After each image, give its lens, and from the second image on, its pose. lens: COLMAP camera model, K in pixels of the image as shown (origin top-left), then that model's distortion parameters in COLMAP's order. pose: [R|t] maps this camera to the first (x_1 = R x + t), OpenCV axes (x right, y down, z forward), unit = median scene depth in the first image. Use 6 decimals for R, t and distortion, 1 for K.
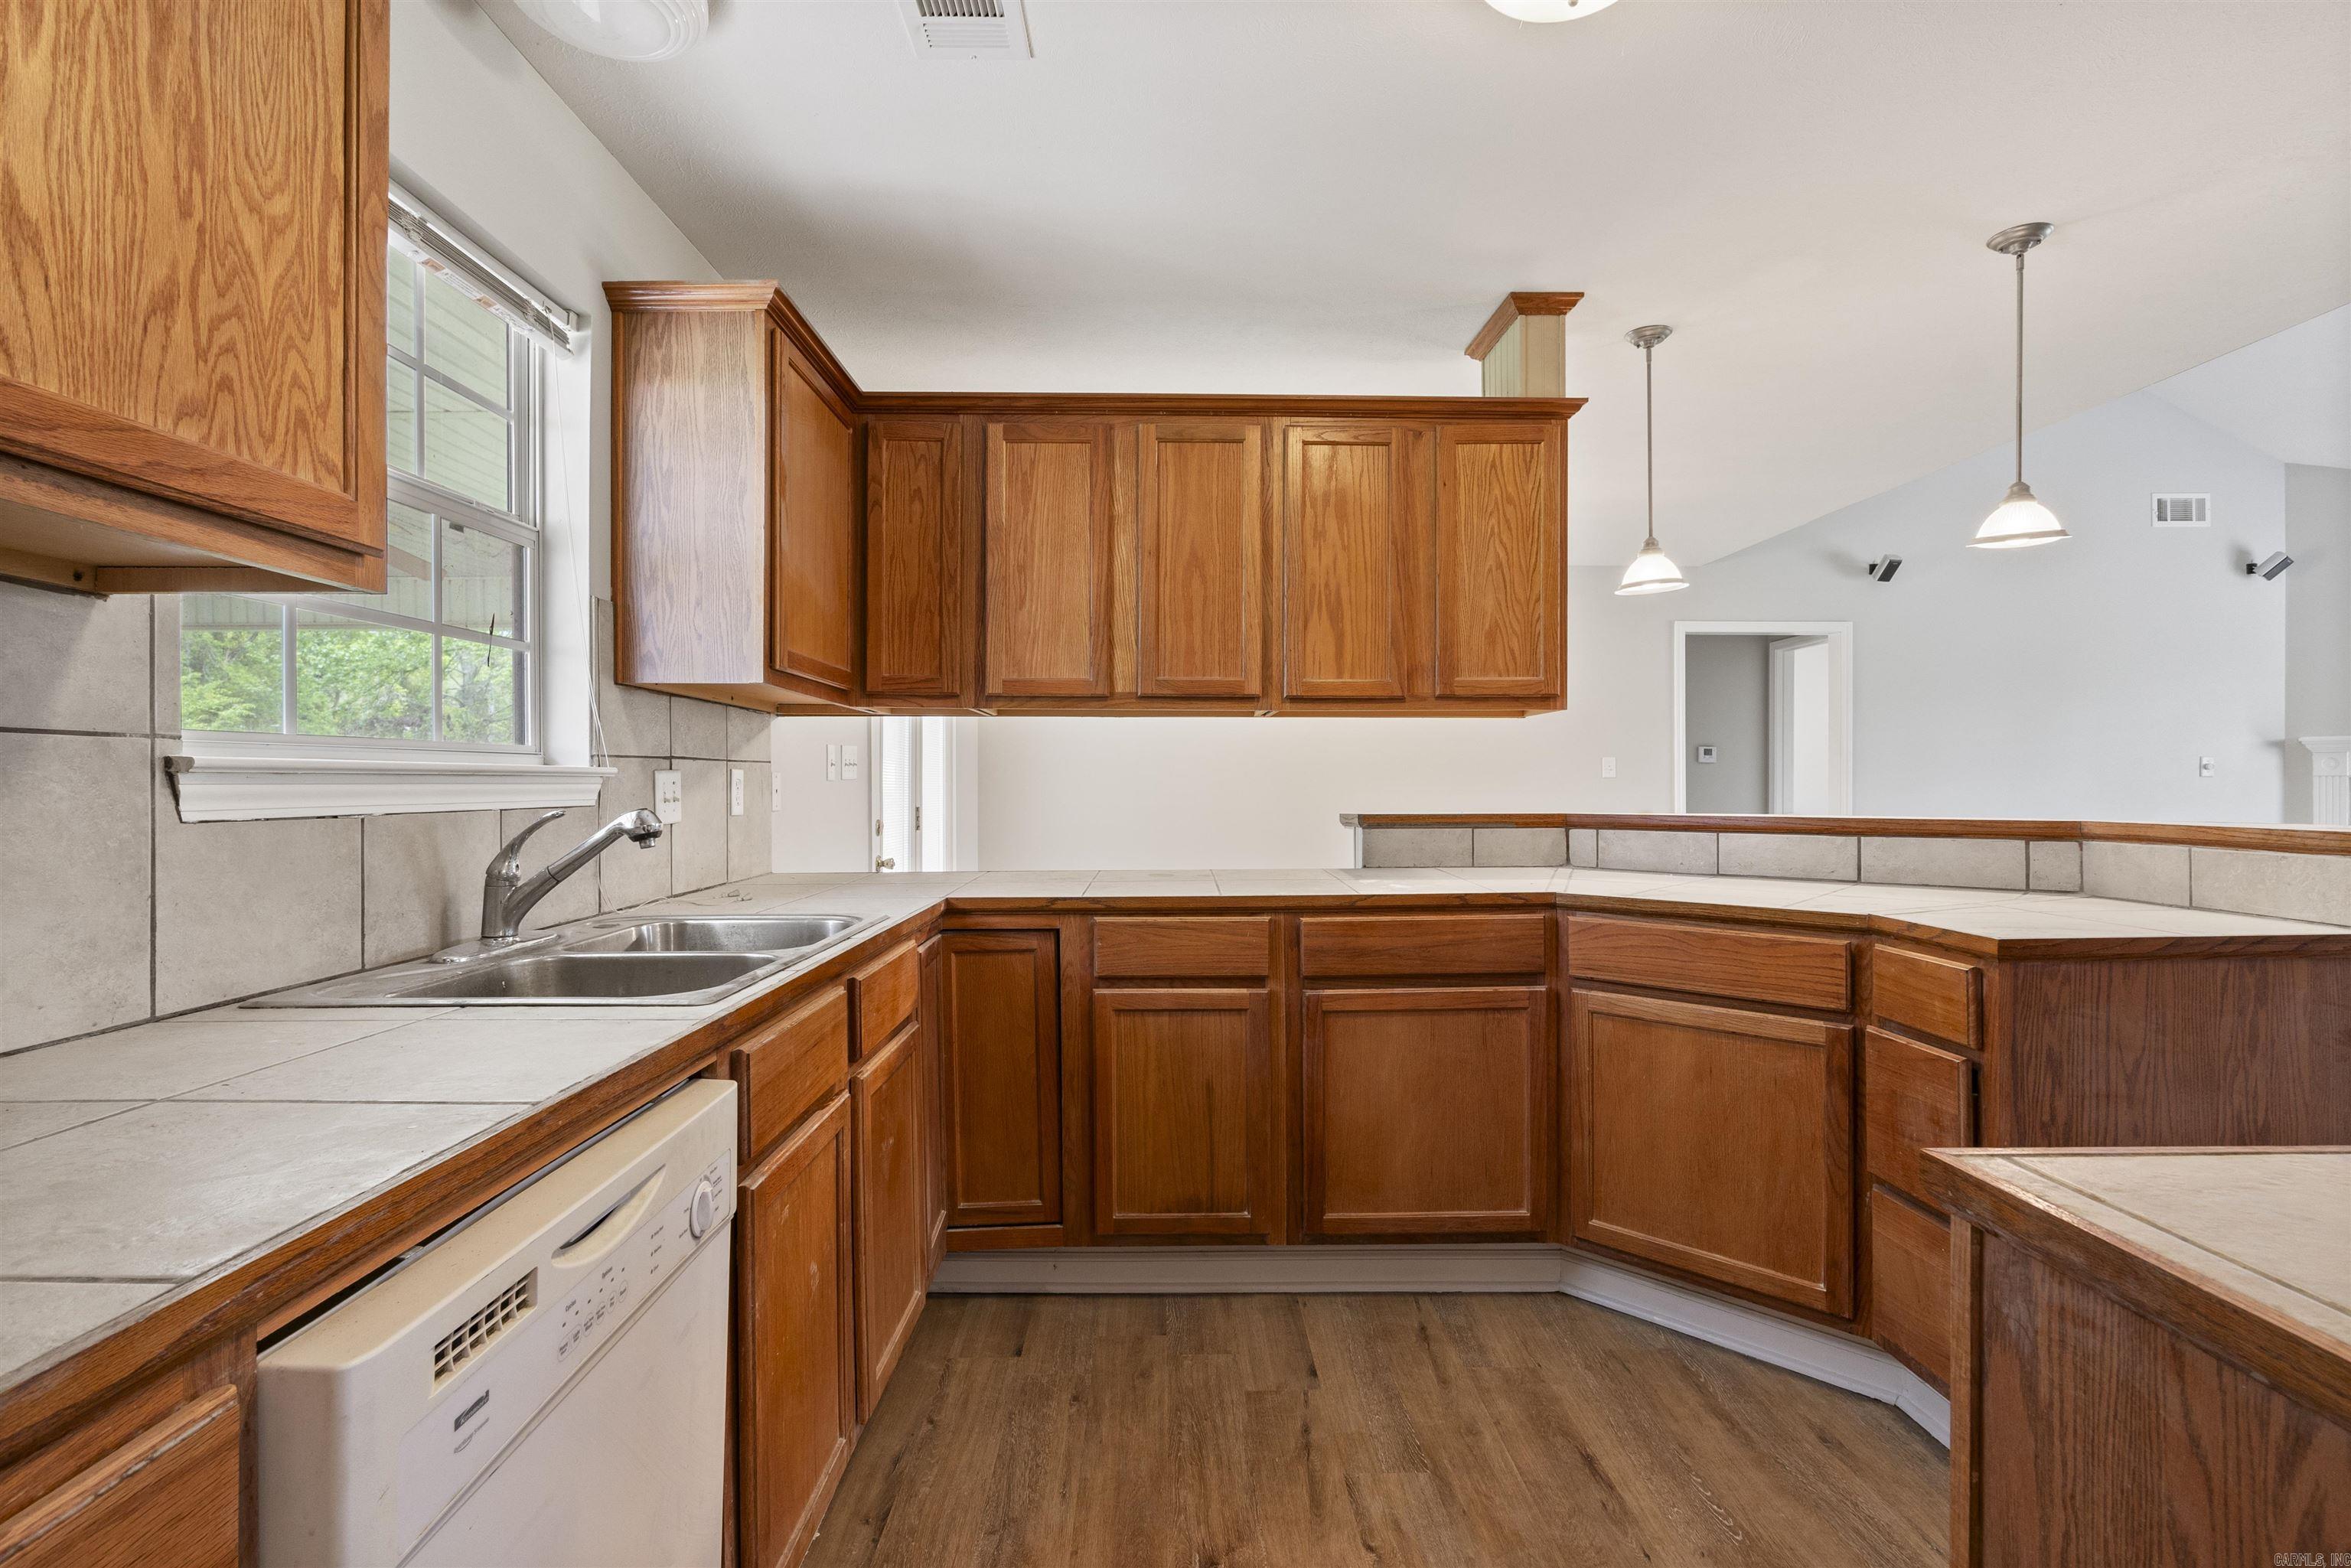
lens RADIAL K [[1089.3, 0, 1175.5], [0, 1089.3, 784.0], [0, 0, 1]] dist [-0.003201, -0.000521]
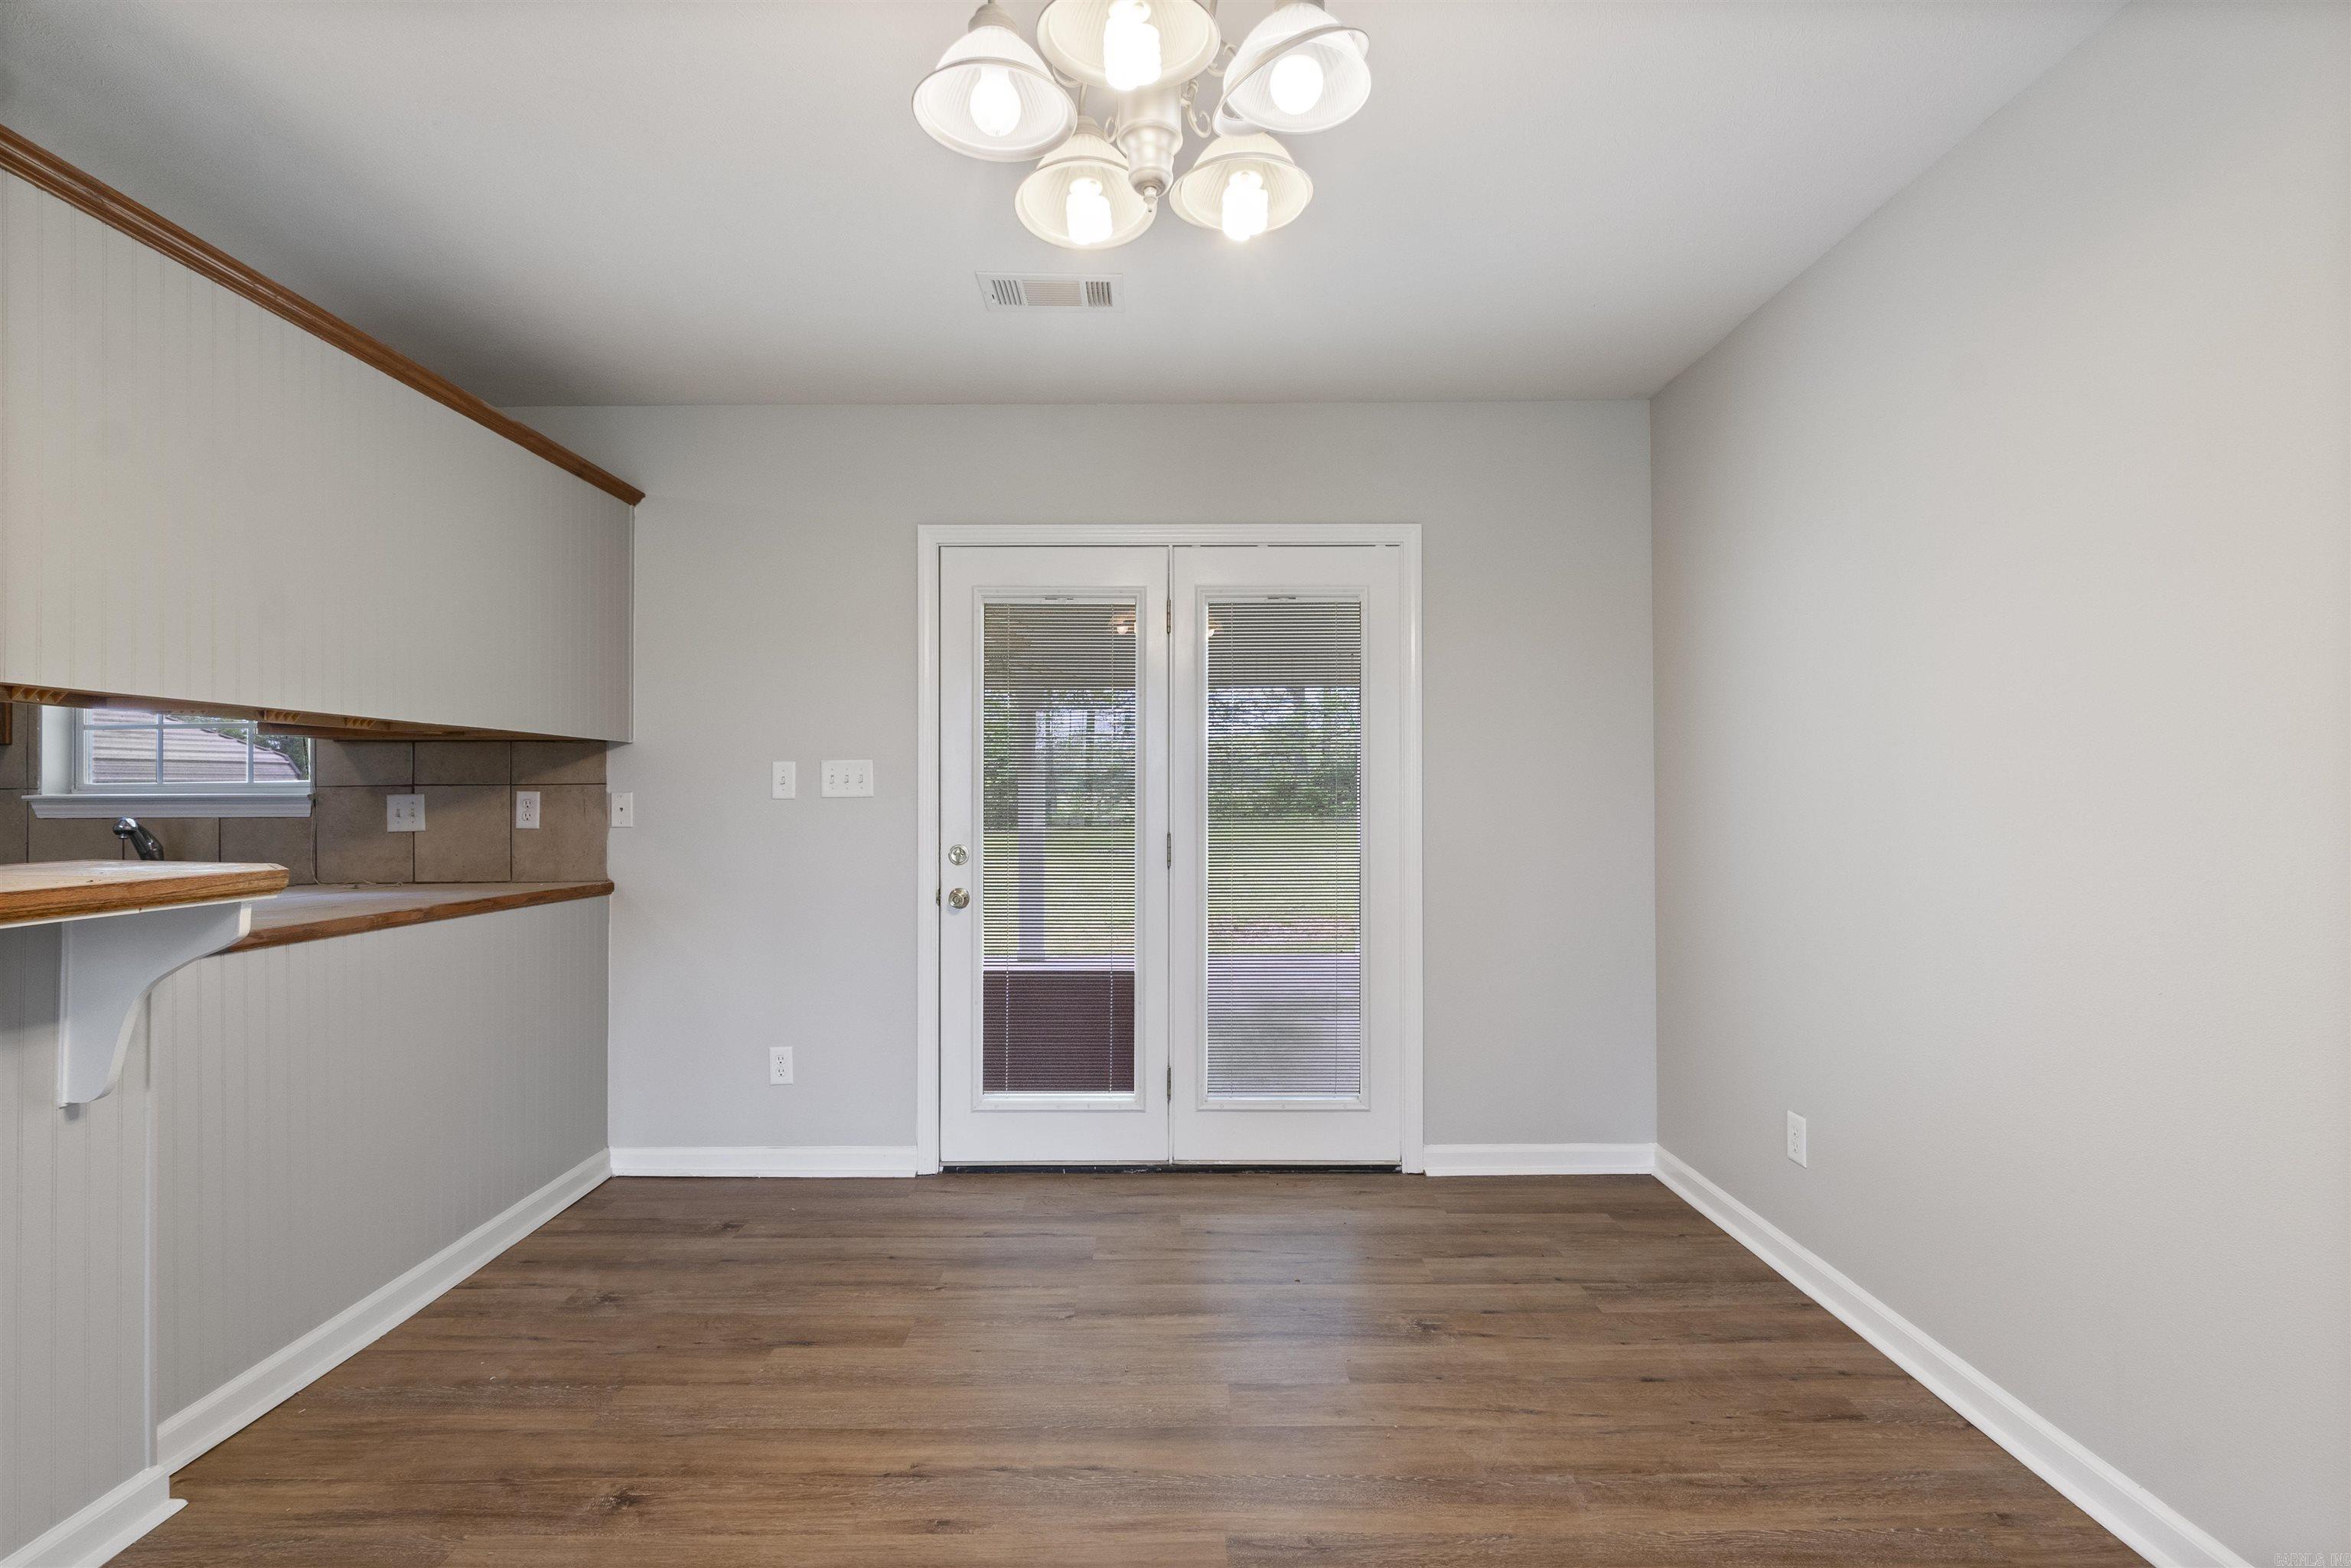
lens RADIAL K [[1089.3, 0, 1175.5], [0, 1089.3, 784.0], [0, 0, 1]] dist [-0.003201, -0.000521]
pose [[-0.011921, -0.007928, -0.999898, 0.954854], [0.003663, 0.999962, -0.007972, -0.010868], [0.999922, -0.003758, -0.011892, 2.020297]]
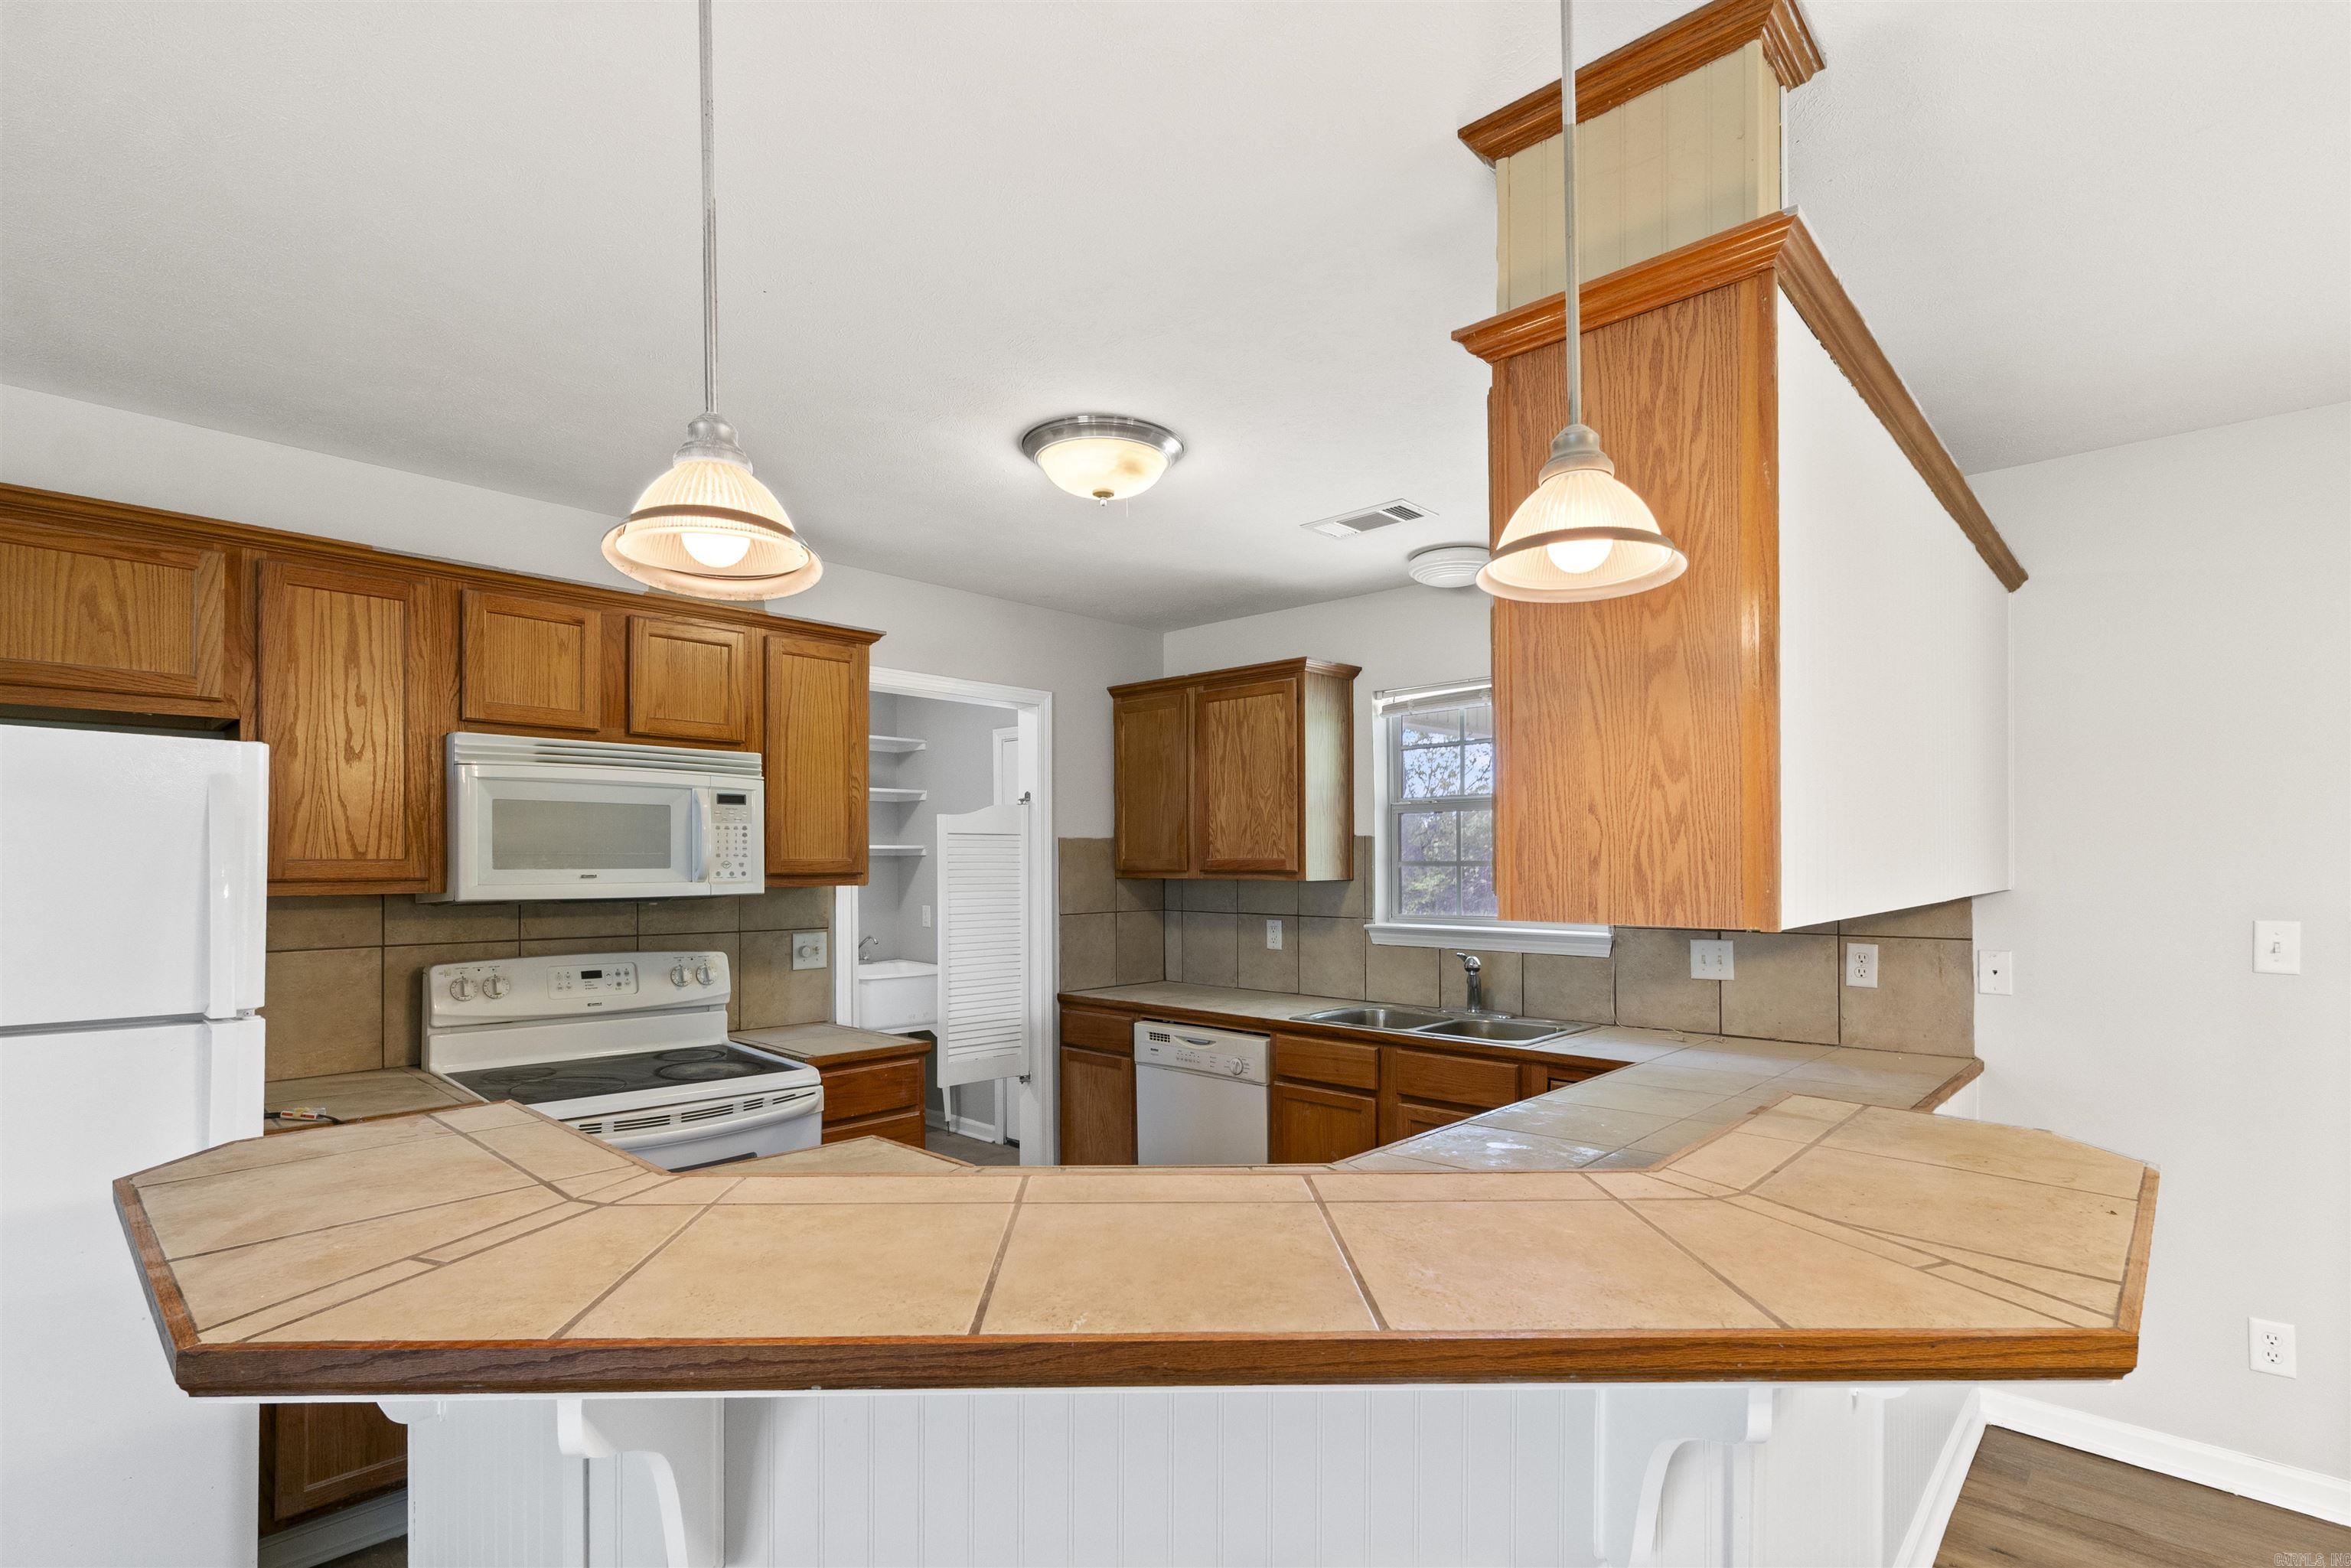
lens RADIAL K [[1122.8, 0, 1166.1], [0, 1122.8, 861.6], [0, 0, 1]] dist [-0.002915, 0.000022]
pose [[-0.695530, 0.004380, -0.718484, 0.996547], [0.003374, 0.999990, 0.002830, -0.114836], [0.718489, -0.000456, -0.695538, 1.470372]]
